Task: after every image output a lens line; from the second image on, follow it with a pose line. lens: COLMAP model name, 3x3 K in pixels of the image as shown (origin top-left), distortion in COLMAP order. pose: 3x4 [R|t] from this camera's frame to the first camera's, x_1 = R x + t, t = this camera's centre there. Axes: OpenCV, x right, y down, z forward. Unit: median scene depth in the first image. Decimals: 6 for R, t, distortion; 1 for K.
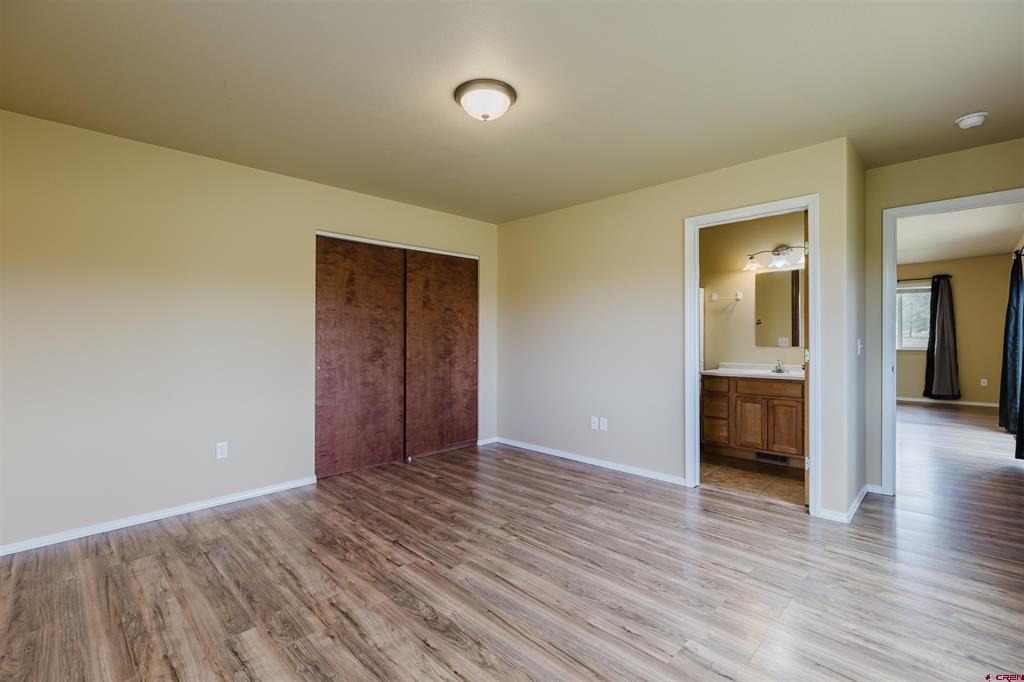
lens RADIAL K [[458.2, 0, 506.1], [0, 458.2, 343.6], [0, 0, 1]] dist [-0.000479, -0.000805]
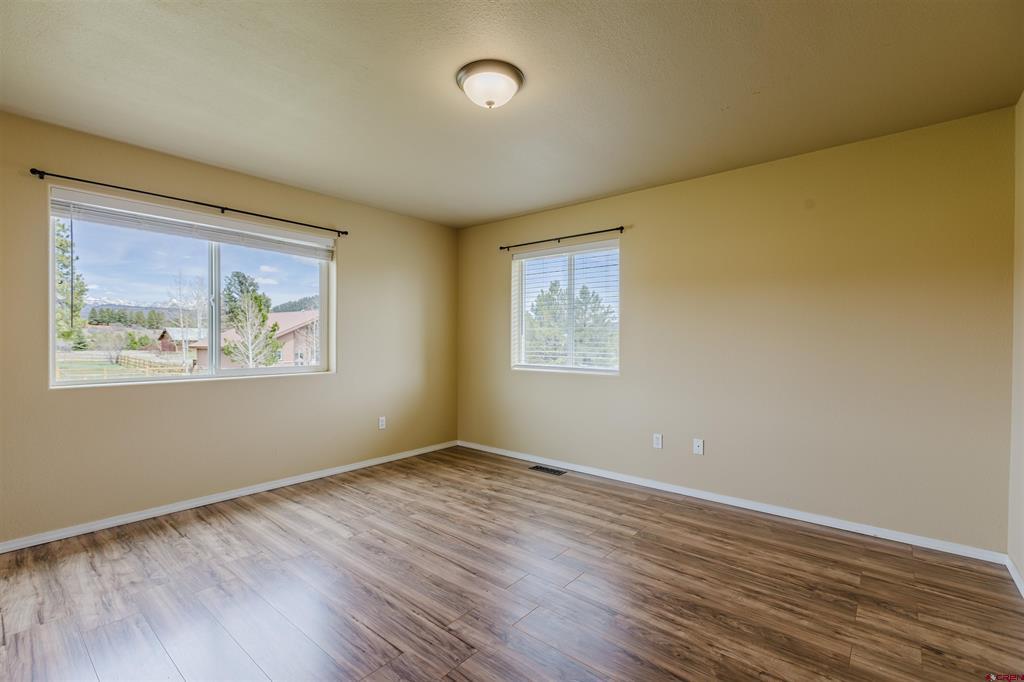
lens RADIAL K [[458.2, 0, 506.1], [0, 458.2, 343.6], [0, 0, 1]] dist [-0.000479, -0.000805]
pose [[-0.996907, 0.003312, -0.078517, -0.010031], [0.001720, 0.999792, 0.020325, -0.025159], [0.078568, 0.020127, -0.996706, 1.627450]]
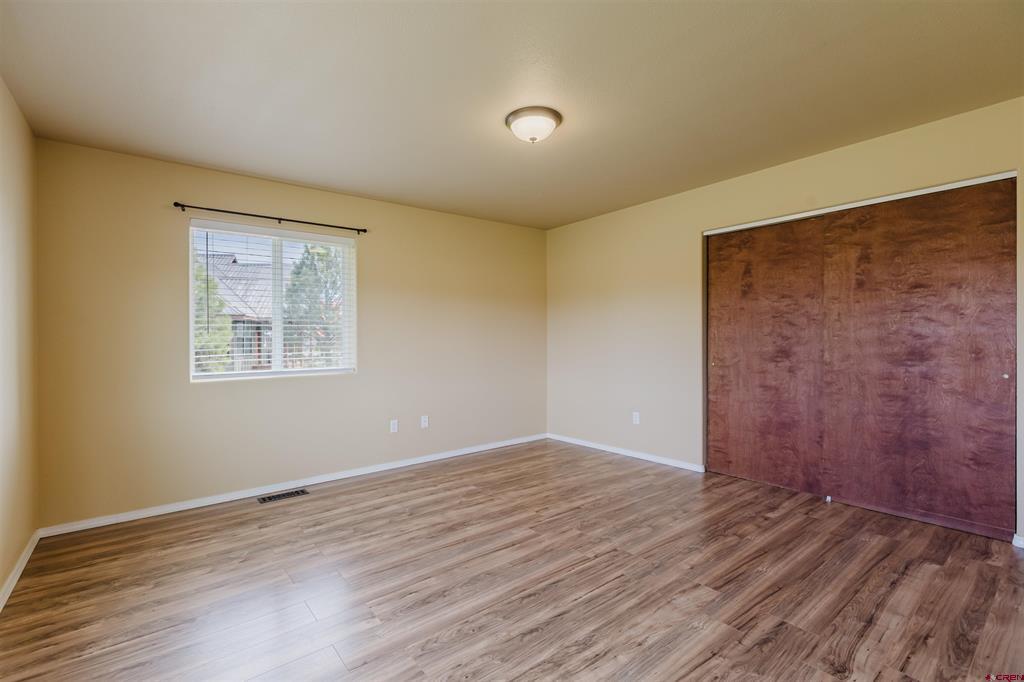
lens RADIAL K [[458.2, 0, 506.1], [0, 458.2, 343.6], [0, 0, 1]] dist [-0.000479, -0.000805]
pose [[-0.116985, 0.019187, -0.992948, 0.899903], [0.001076, 0.999815, 0.019193, -0.018004], [0.993133, 0.001177, -0.116984, 0.896882]]
